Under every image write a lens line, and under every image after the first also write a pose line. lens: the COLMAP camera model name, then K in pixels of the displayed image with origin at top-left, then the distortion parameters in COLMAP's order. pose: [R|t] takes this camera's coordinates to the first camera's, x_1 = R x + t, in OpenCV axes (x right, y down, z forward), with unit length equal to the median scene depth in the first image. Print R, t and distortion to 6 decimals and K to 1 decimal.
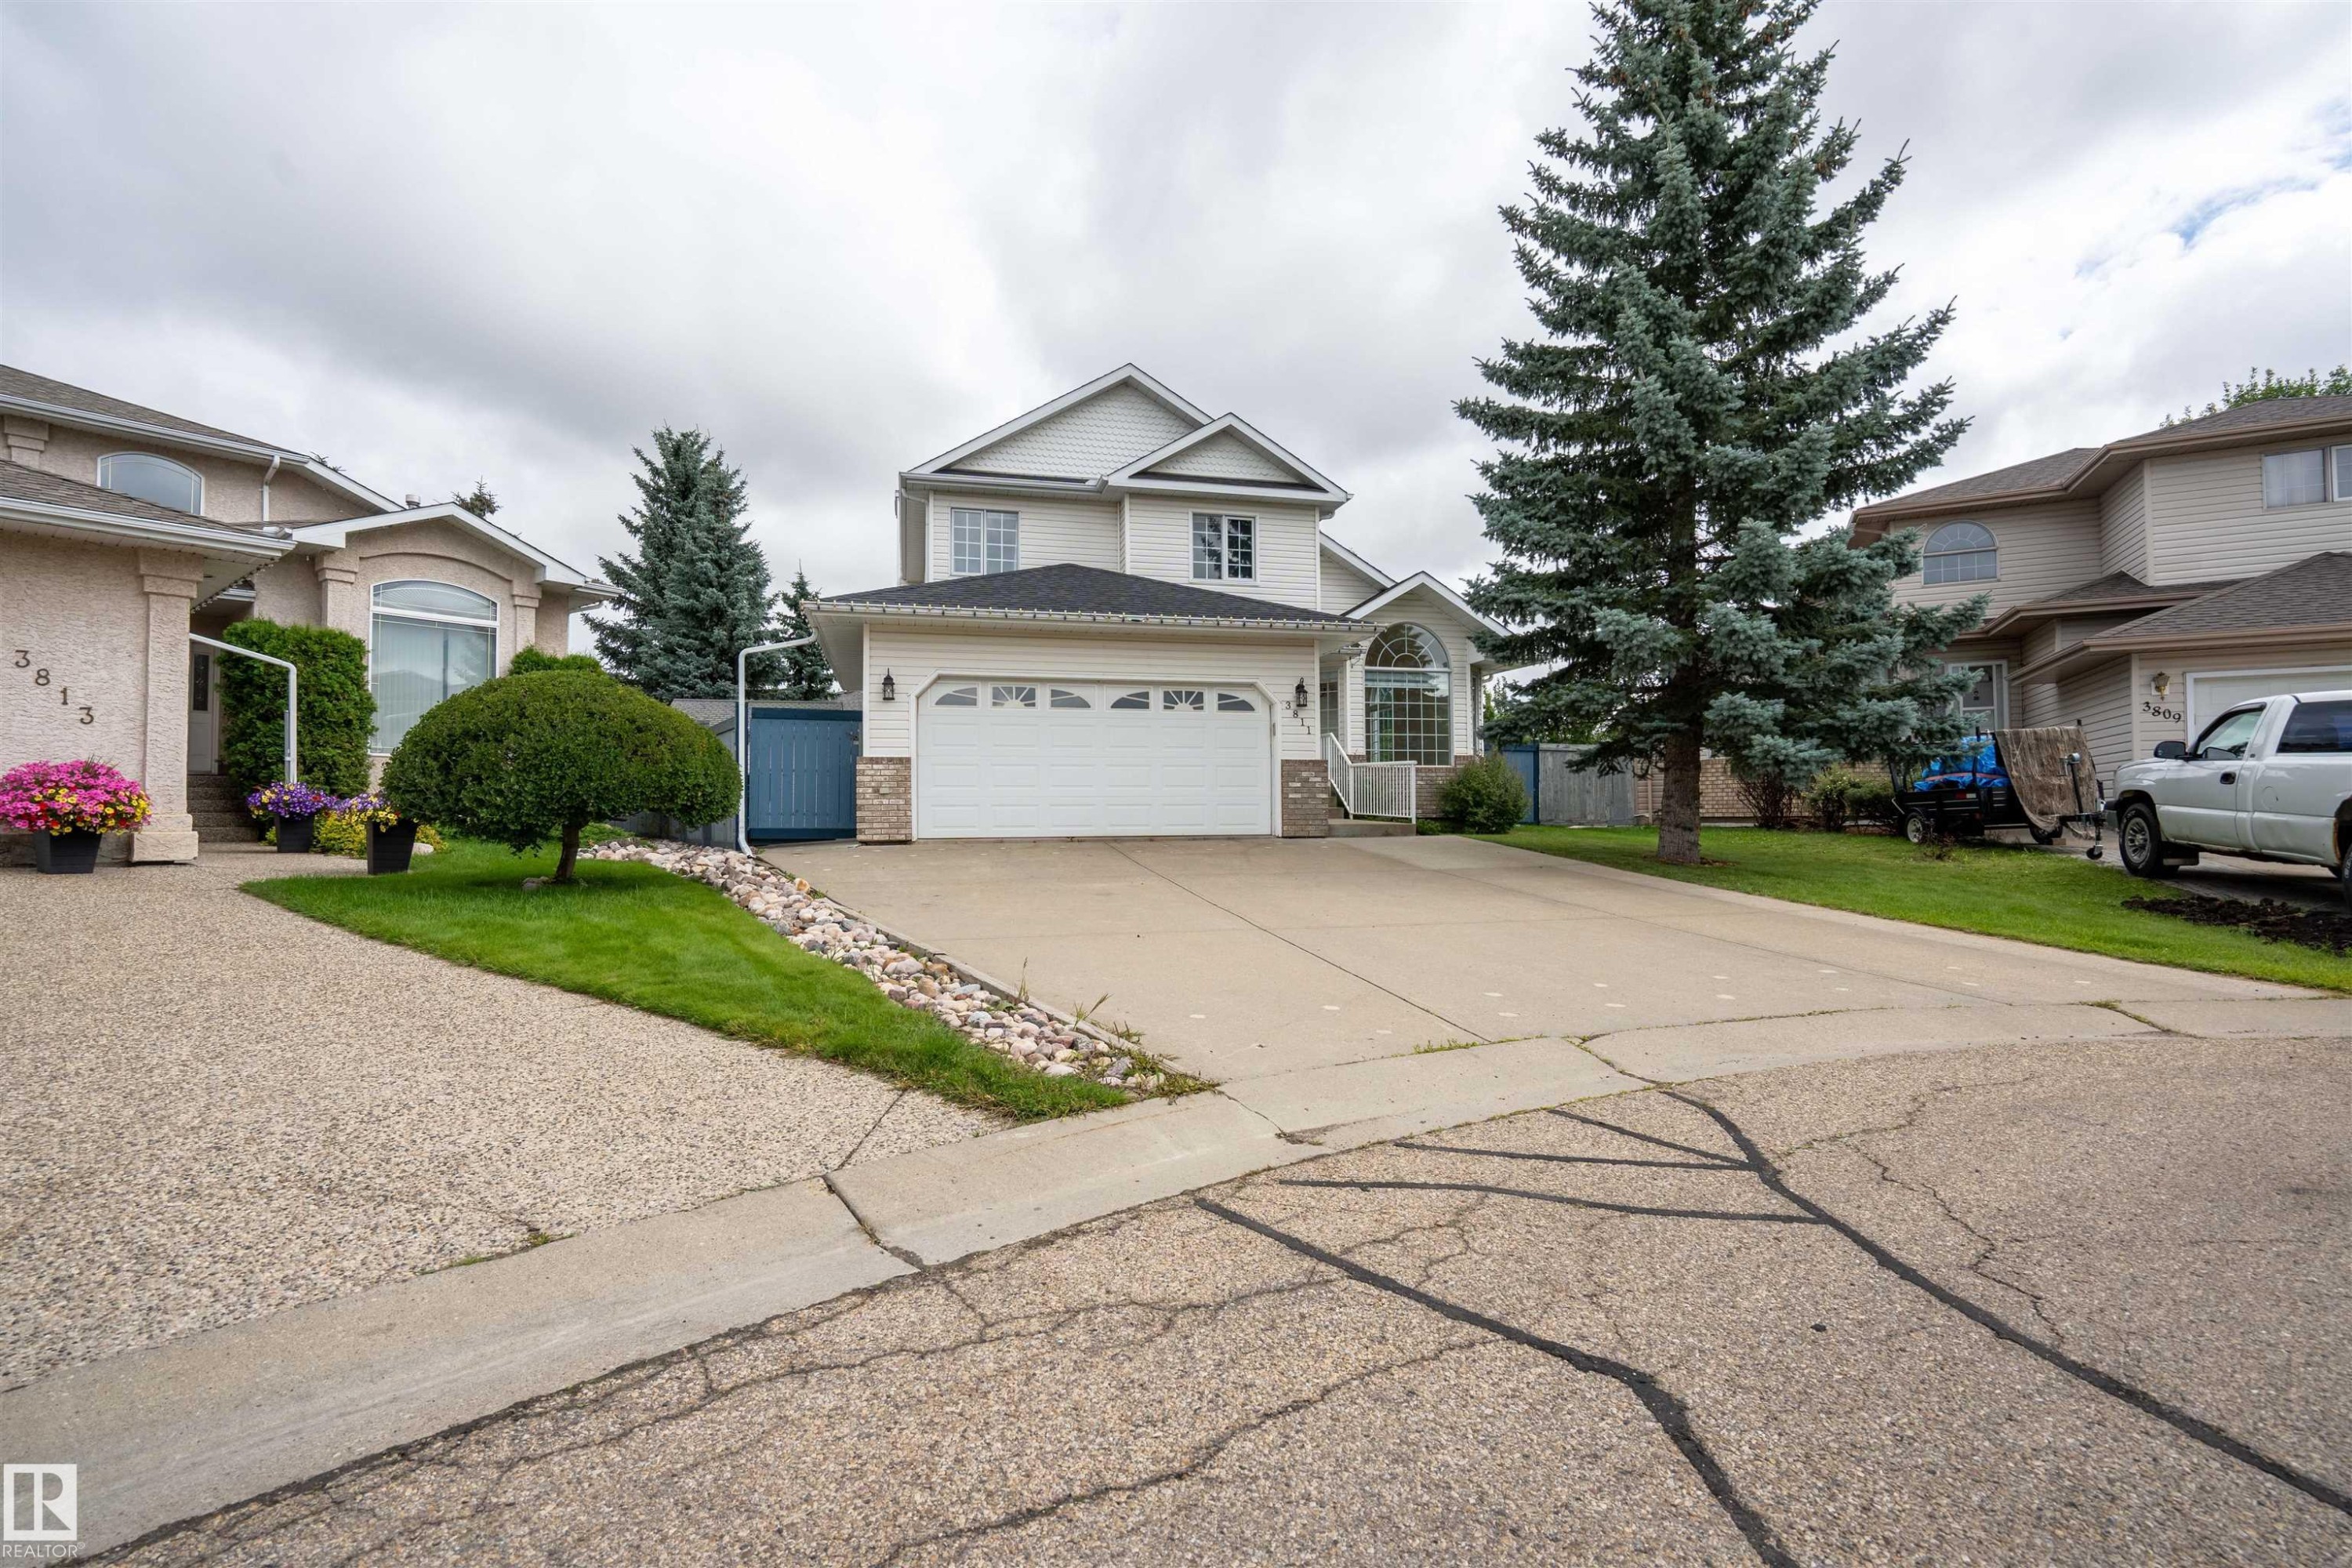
lens RADIAL K [[1066.2, 0, 1176.0], [0, 1066.2, 784.0], [0, 0, 1]] dist [0.000187, 0.000222]
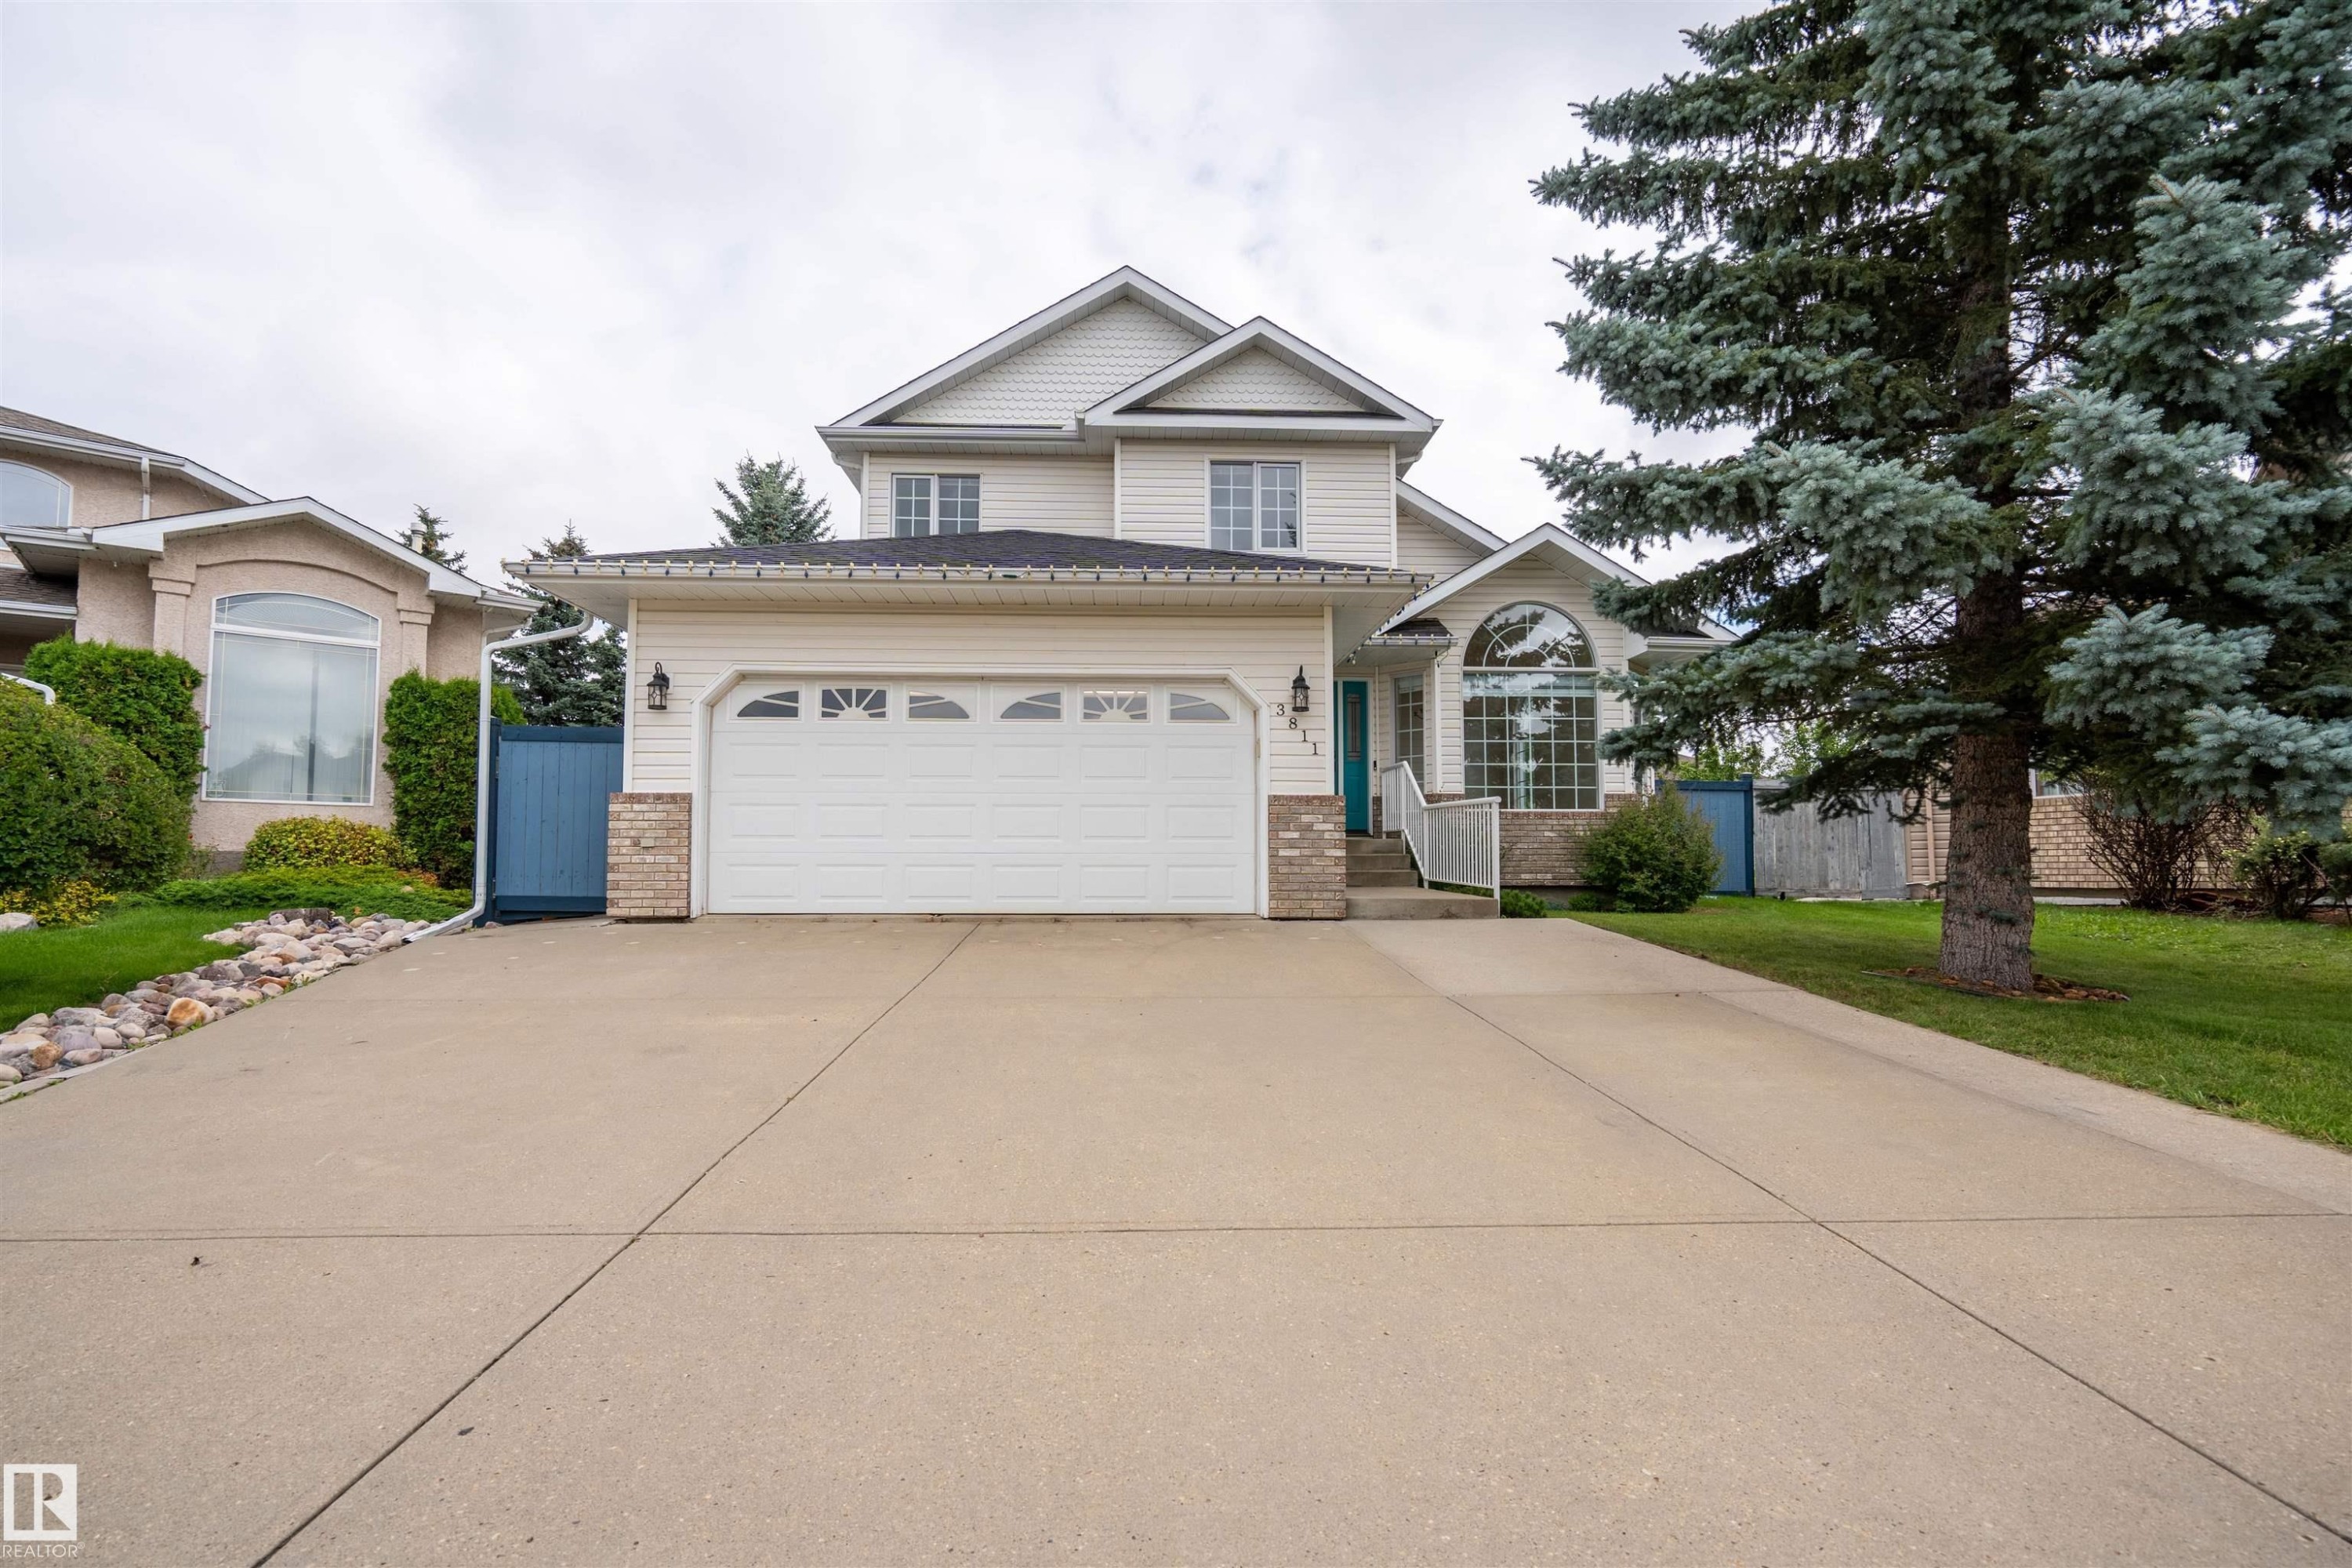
lens RADIAL K [[1059.3, 0, 1175.6], [0, 1059.3, 809.7], [0, 0, 1]] dist [0.000965, 0.000542]
pose [[0.978892, -0.004696, -0.204322, 0.172019], [-0.001181, 0.999589, -0.028630, 0.003678], [0.204373, 0.028267, 0.978485, 0.370900]]
